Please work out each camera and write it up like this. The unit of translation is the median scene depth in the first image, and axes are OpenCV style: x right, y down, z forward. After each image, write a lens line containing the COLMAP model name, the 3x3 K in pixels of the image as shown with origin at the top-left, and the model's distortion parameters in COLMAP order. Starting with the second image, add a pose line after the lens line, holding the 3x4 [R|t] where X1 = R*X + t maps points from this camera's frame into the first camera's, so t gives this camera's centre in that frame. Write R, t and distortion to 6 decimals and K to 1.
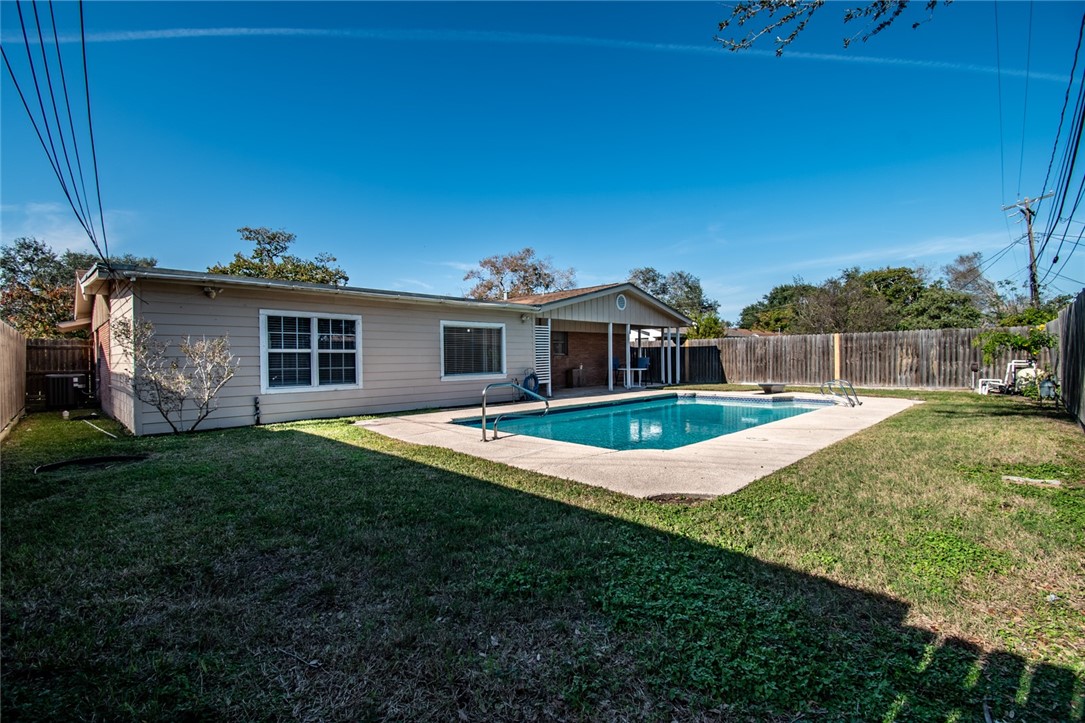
lens RADIAL K [[483.1, 0, 538.1], [0, 483.1, 355.2], [0, 0, 1]] dist [0.002053, 0.000335]
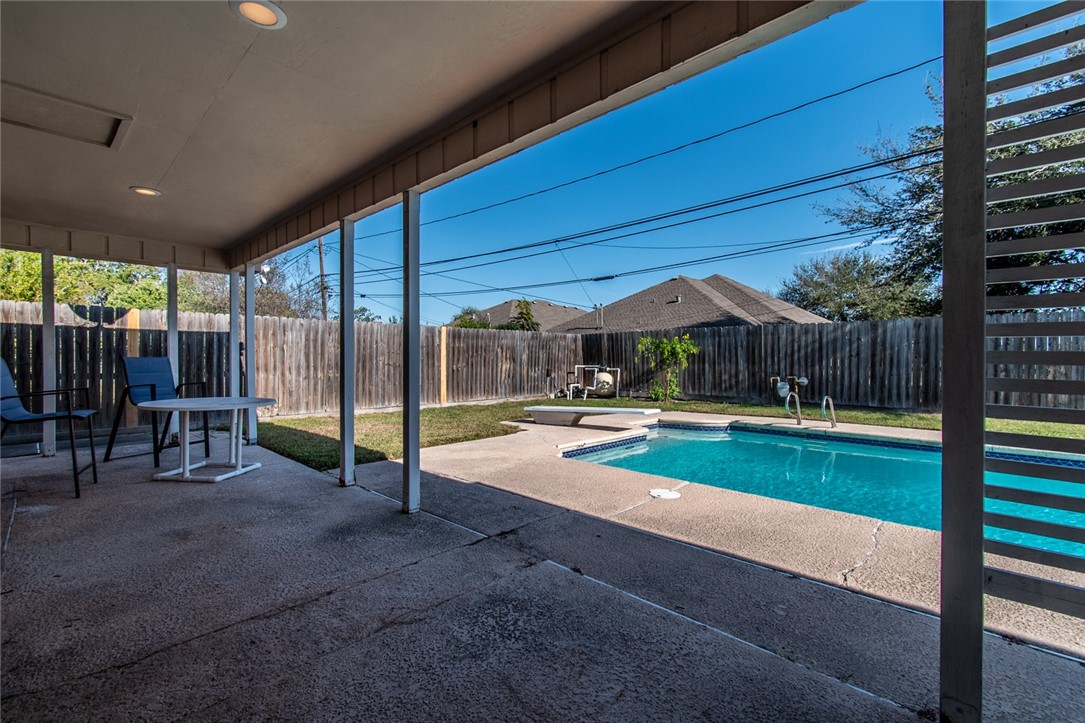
lens RADIAL K [[485.0, 0, 539.8], [0, 485.0, 357.4], [0, 0, 1]] dist [0.002662, 0.000491]
pose [[-0.008746, 0.015436, 0.999843, -0.070151], [-0.006706, 0.999857, -0.015495, 0.008672], [-0.999939, -0.006840, -0.008641, 0.959037]]
